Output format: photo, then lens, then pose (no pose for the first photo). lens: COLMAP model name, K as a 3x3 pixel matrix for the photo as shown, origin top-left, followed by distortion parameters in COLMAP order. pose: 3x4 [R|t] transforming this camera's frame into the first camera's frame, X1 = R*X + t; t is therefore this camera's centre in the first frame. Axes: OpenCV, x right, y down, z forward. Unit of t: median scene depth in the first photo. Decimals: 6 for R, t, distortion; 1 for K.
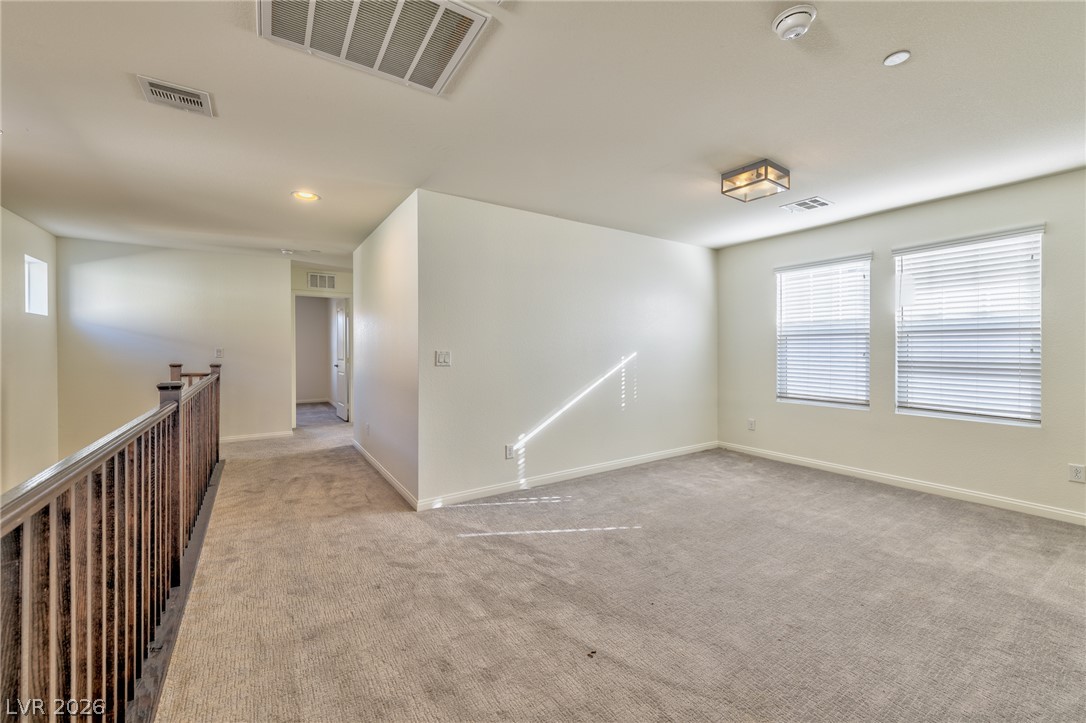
lens RADIAL K [[423.8, 0, 543.6], [0, 423.8, 347.3], [0, 0, 1]] dist [0.000092, 0.000021]
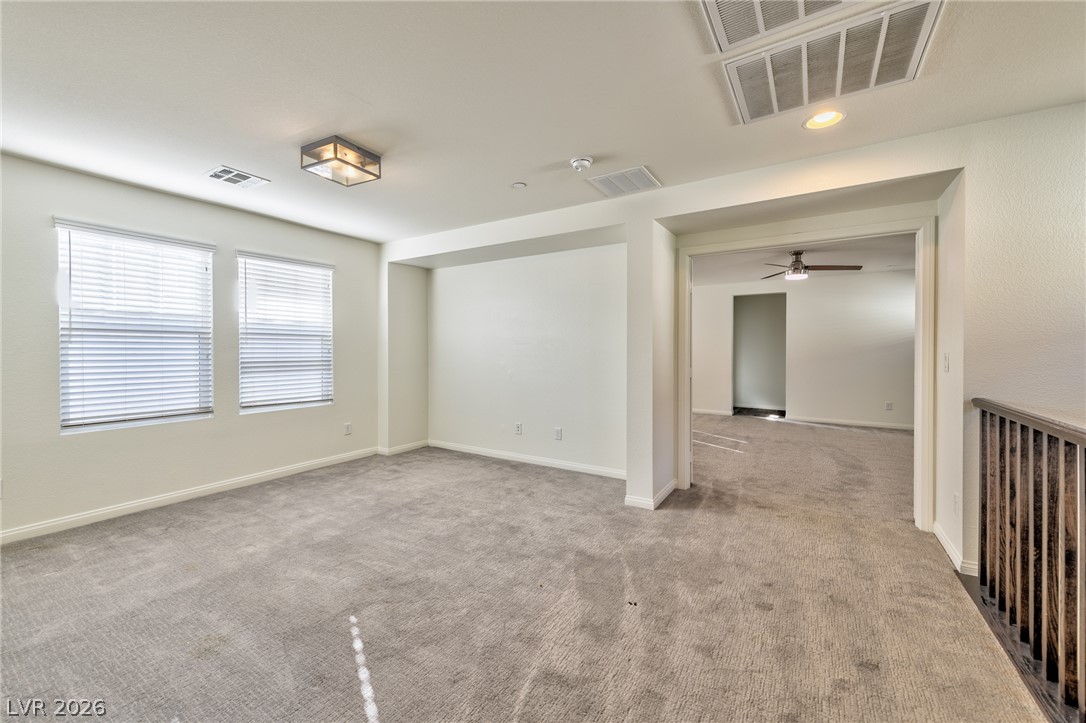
lens RADIAL K [[440.7, 0, 544.2], [0, 440.7, 355.0], [0, 0, 1]] dist [0.000030, -0.000074]
pose [[-0.424345, -0.009252, 0.905453, -0.418445], [-0.001459, 0.999953, 0.009534, 0.004555], [-0.905499, 0.002724, -0.424339, 0.806625]]
